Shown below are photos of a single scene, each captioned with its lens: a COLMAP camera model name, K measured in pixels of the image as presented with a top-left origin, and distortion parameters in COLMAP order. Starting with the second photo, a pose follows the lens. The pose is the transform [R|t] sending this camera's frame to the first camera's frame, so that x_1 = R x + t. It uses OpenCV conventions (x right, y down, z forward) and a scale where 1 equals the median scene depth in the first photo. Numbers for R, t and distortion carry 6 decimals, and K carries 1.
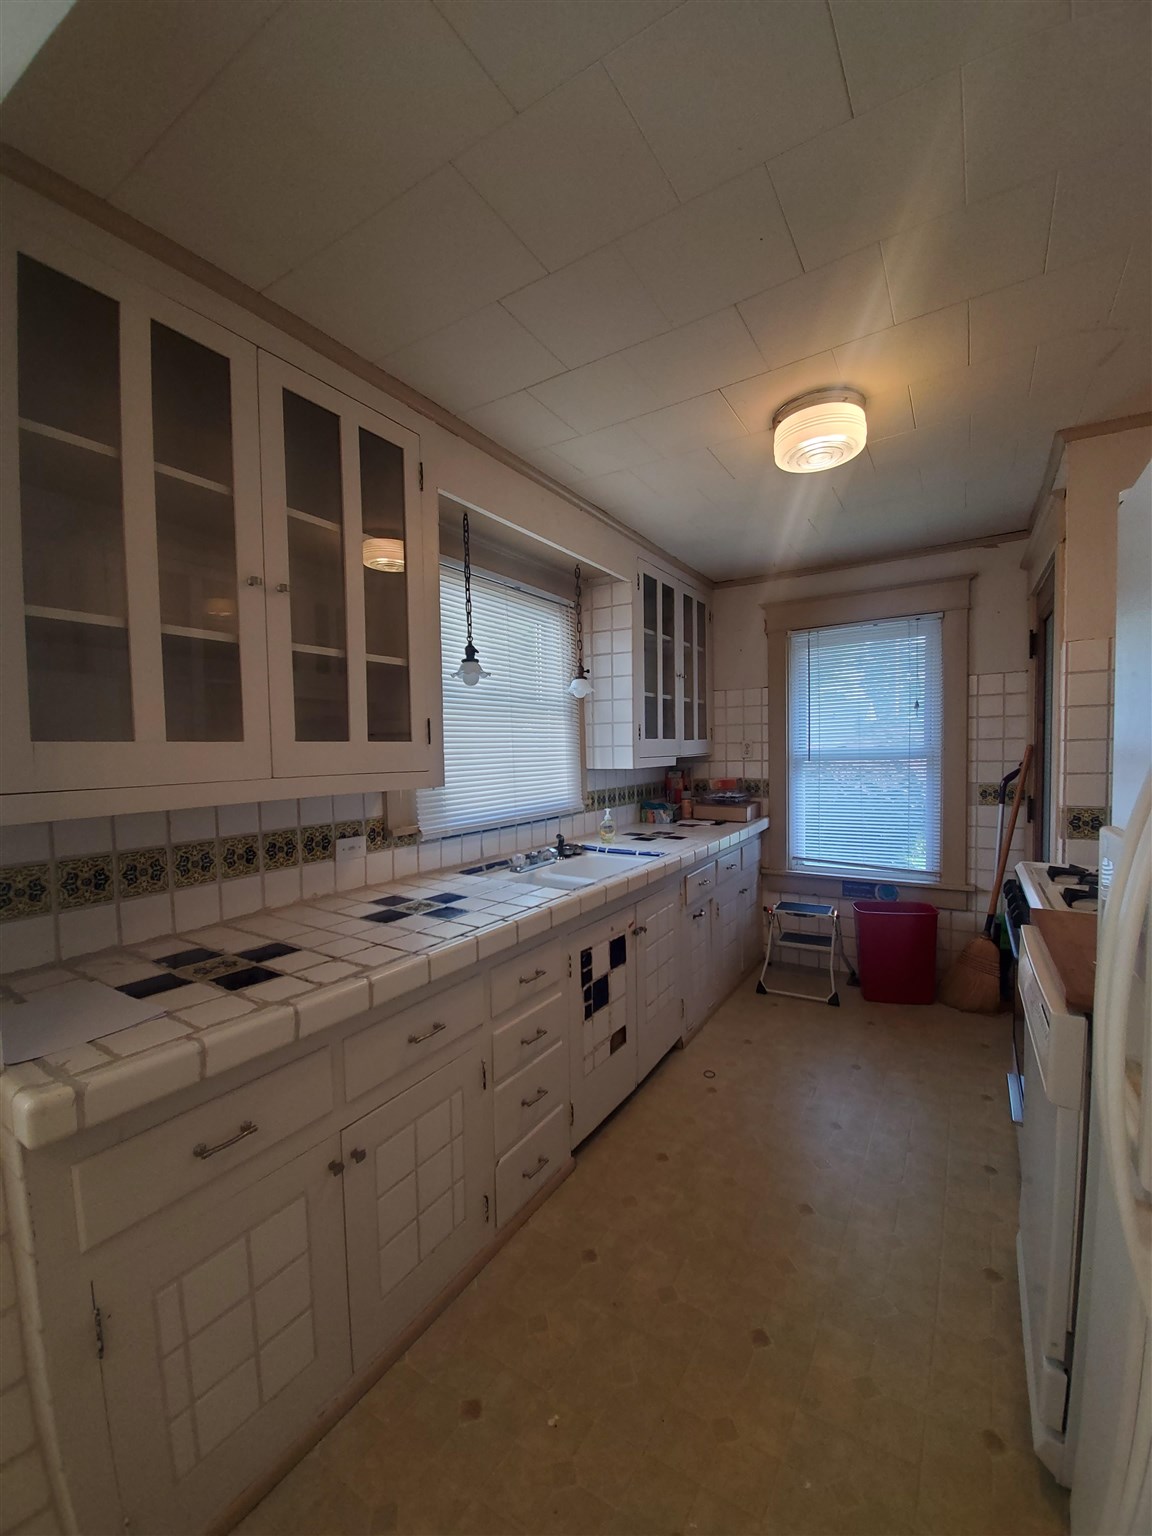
lens RADIAL K [[601.5, 0, 580.8], [0, 601.5, 779.2], [0, 0, 1]] dist [0.003610, -0.011877]
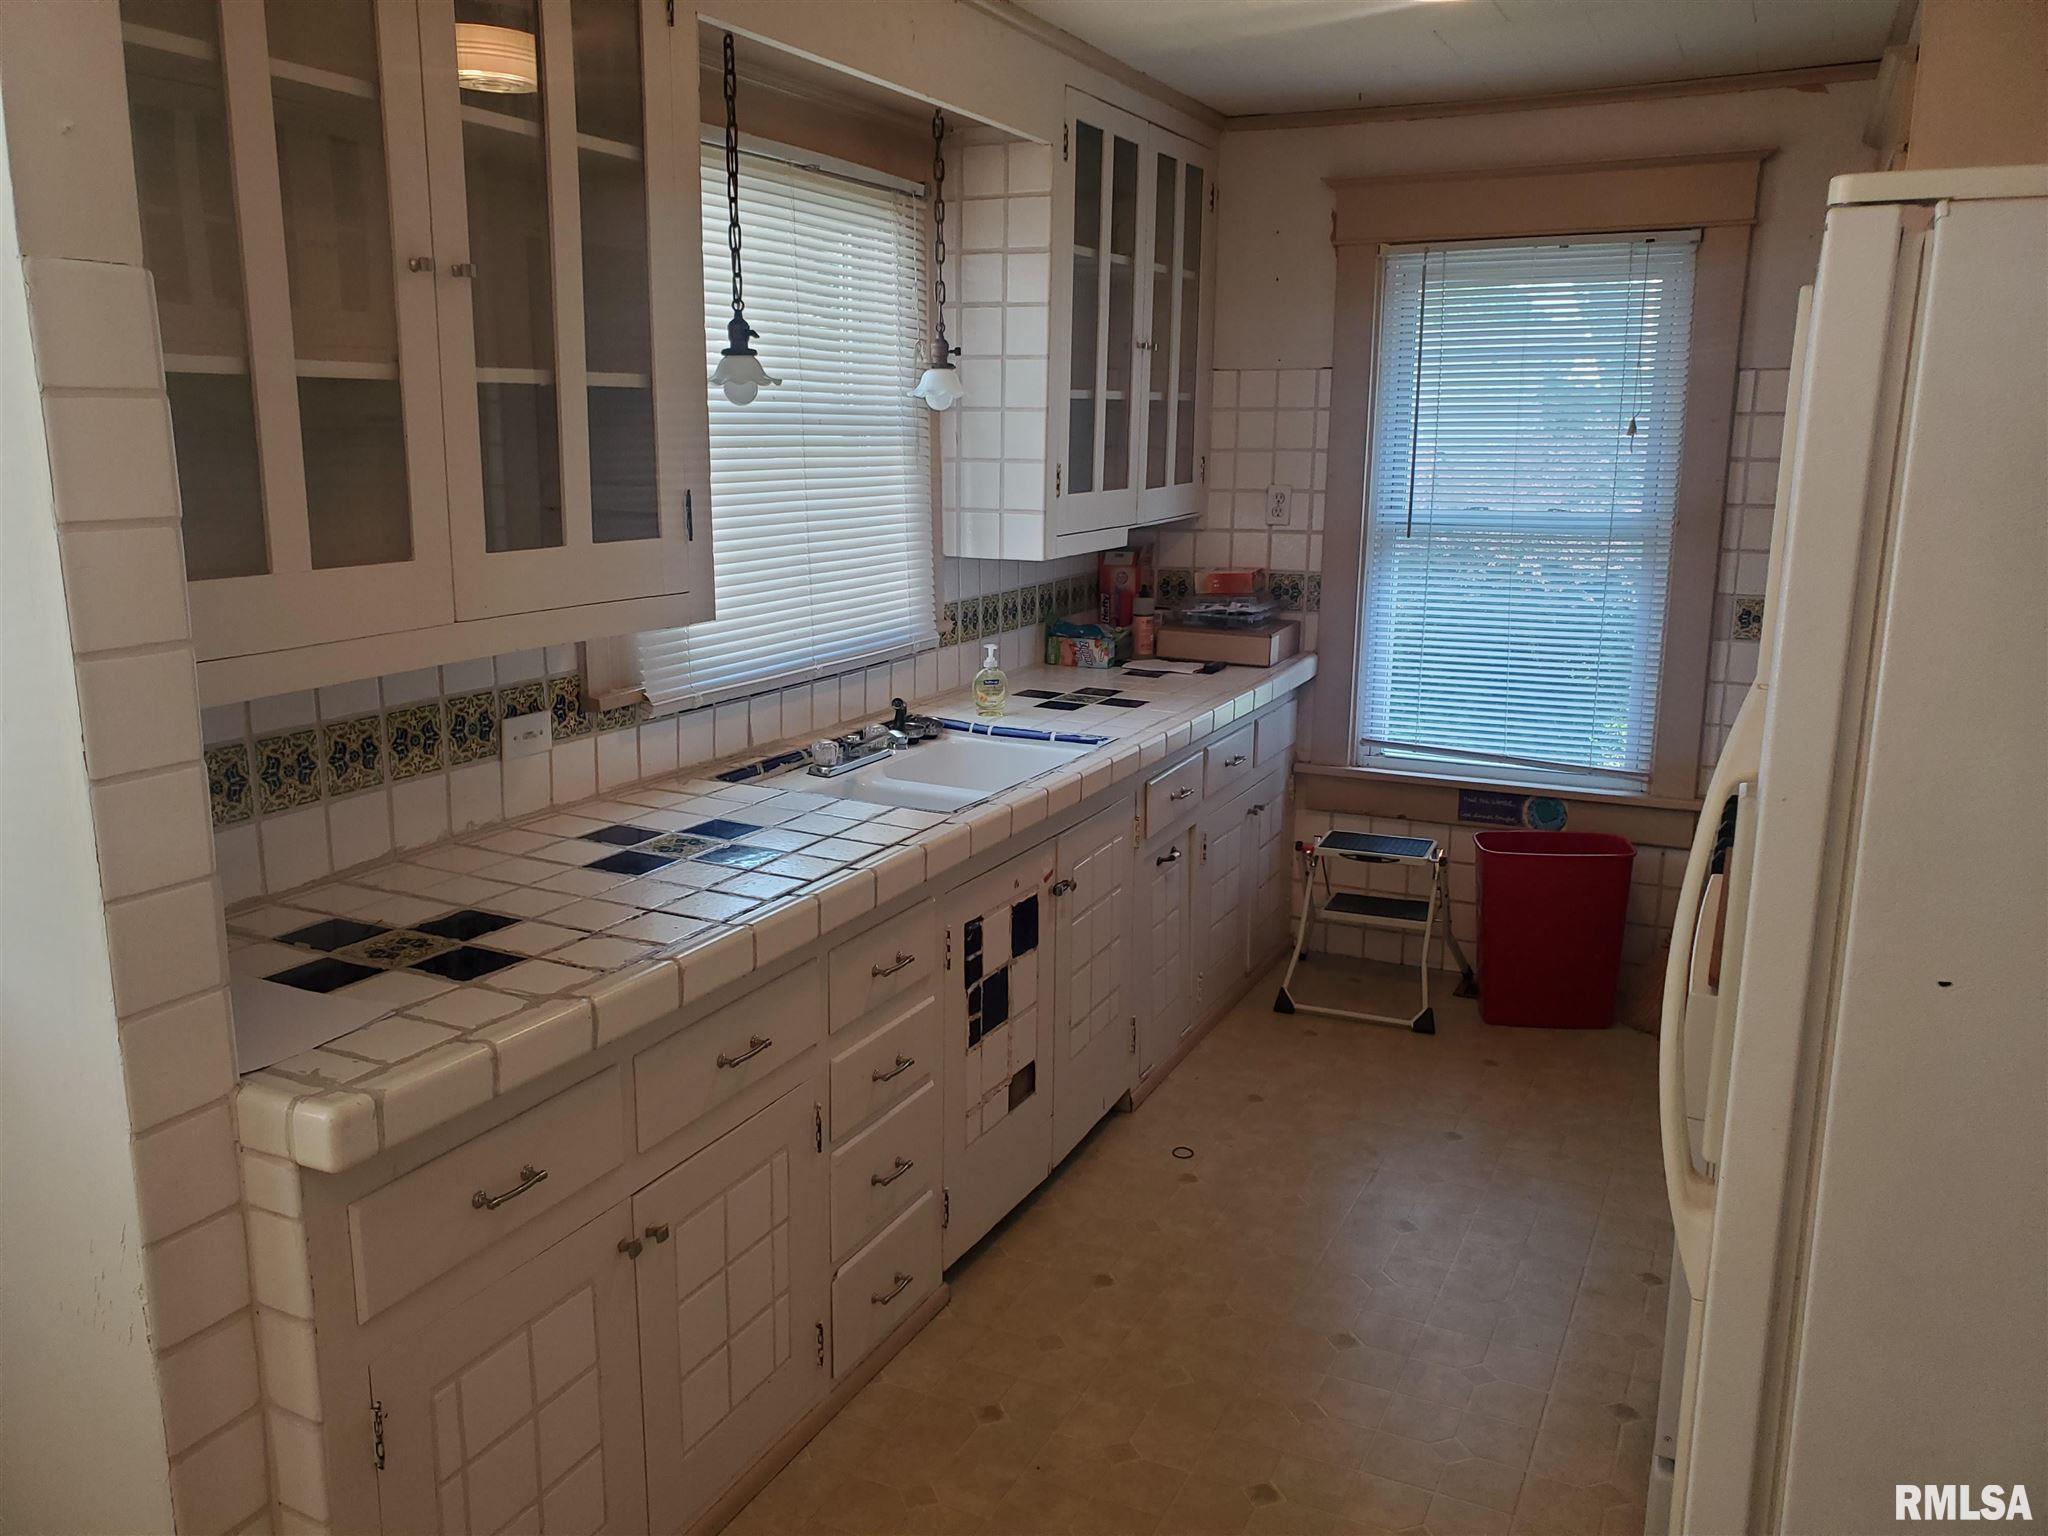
lens RADIAL K [[1572.3, 0, 1003.4], [0, 1572.3, 764.1], [0, 0, 1]] dist [0.151037, -0.382970]
pose [[0.994216, 0.002975, 0.107354, -0.115091], [-0.020208, 0.986942, 0.159804, -0.082317], [-0.105476, -0.161049, 0.981294, -0.365231]]
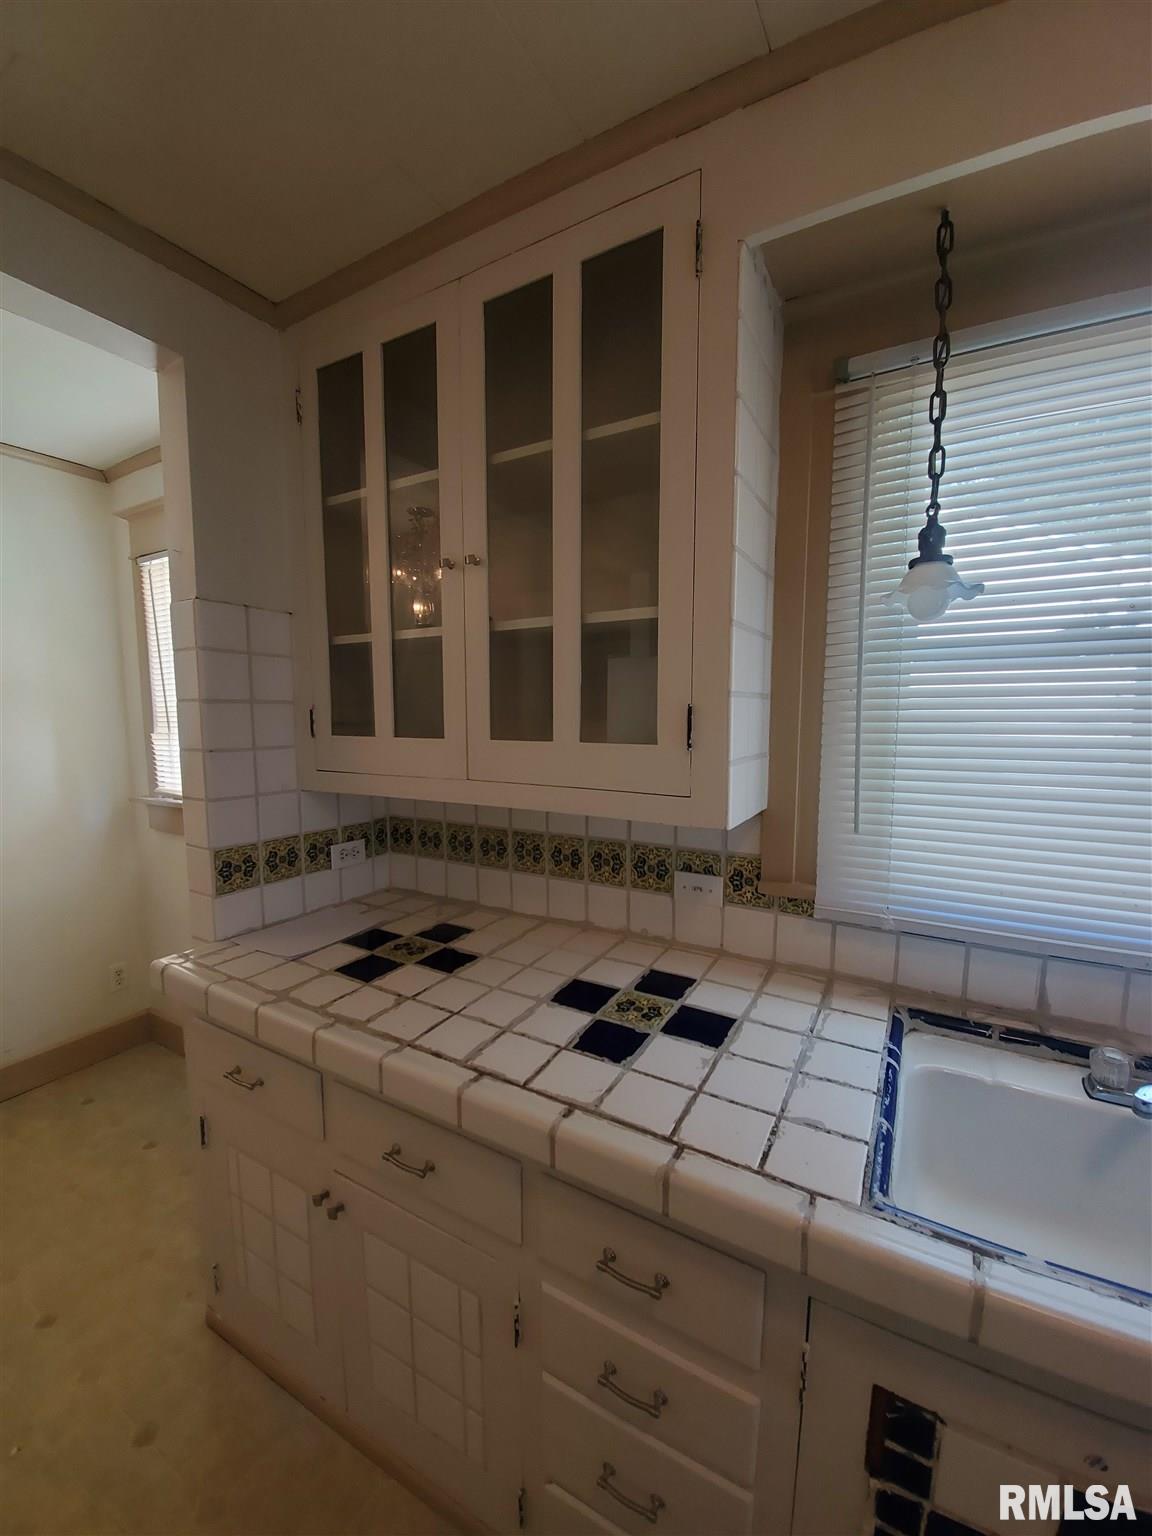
lens RADIAL K [[601.5, 0, 580.8], [0, 601.5, 779.2], [0, 0, 1]] dist [0.003610, -0.011877]
pose [[0.049774, 0.125176, -0.990885, 0.273730], [-0.053020, 0.991047, 0.122533, -0.085208], [0.997352, 0.046437, 0.055966, 0.775318]]
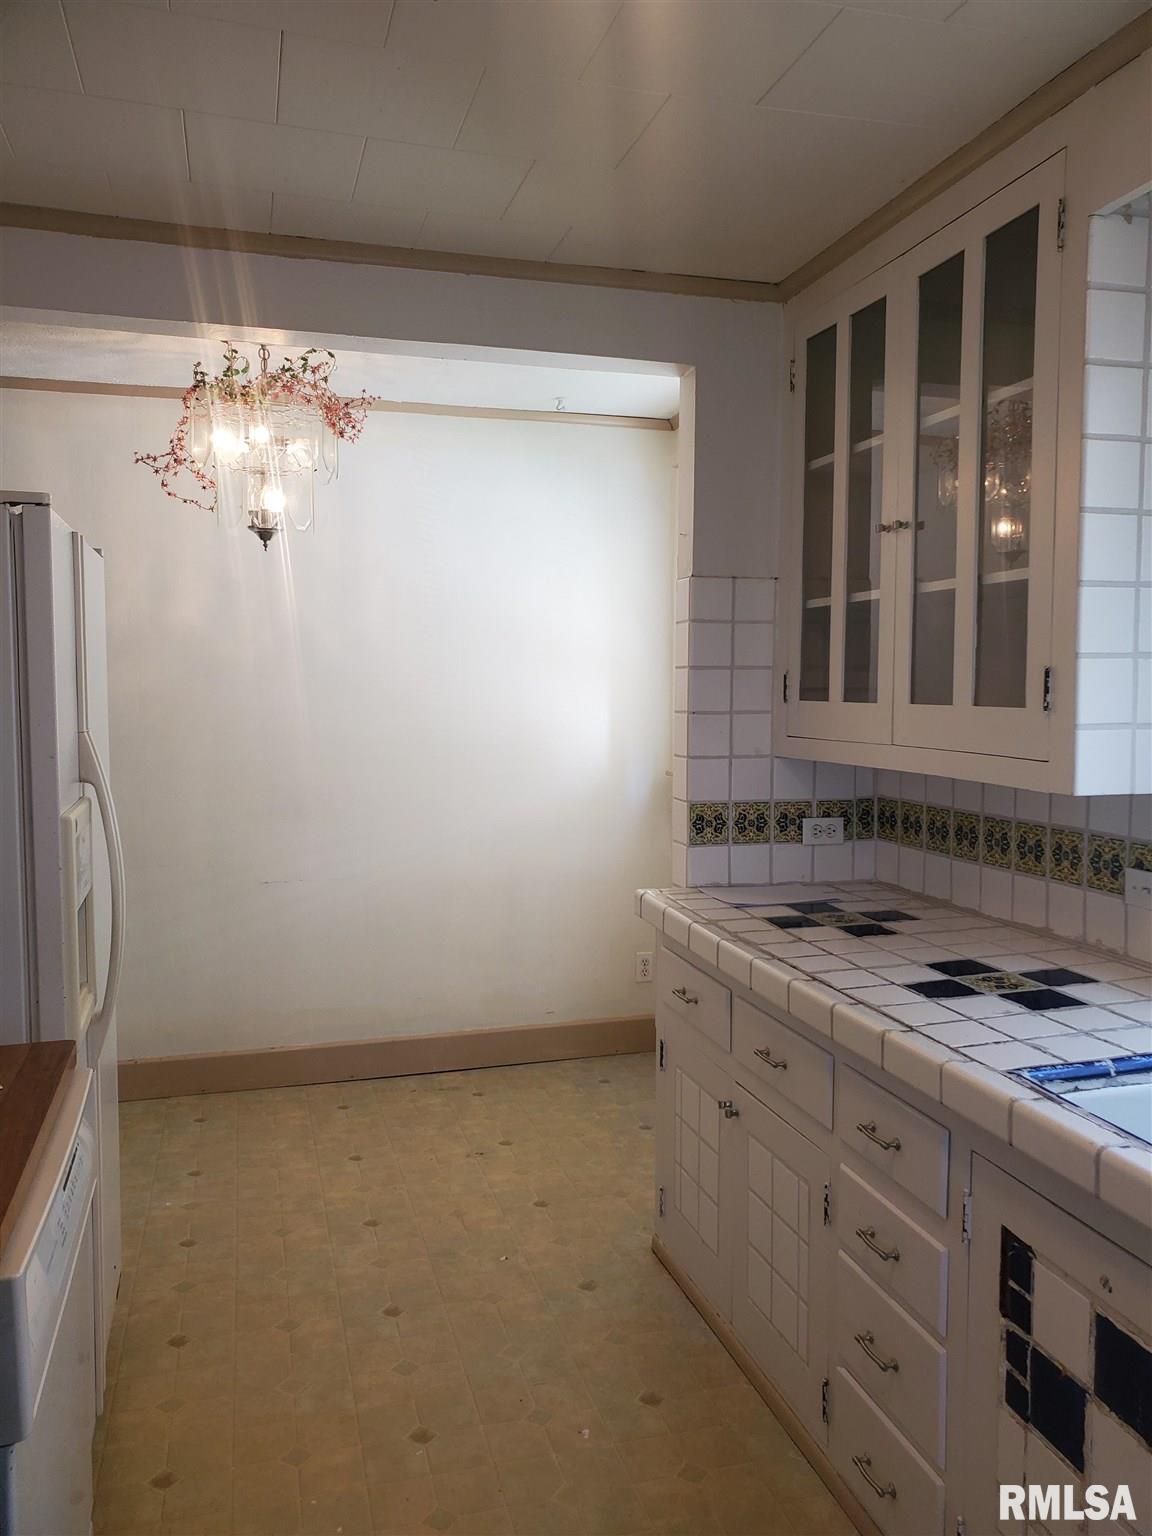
lens RADIAL K [[1183.7, 0, 600.7], [0, 1183.7, 774.9], [0, 0, 1]] dist [0.000511, 0.004056]
pose [[-0.654239, 0.076023, -0.752457, 0.750892], [-0.026606, 0.992005, 0.123359, -0.112136], [0.755819, 0.100727, -0.646986, 1.252296]]
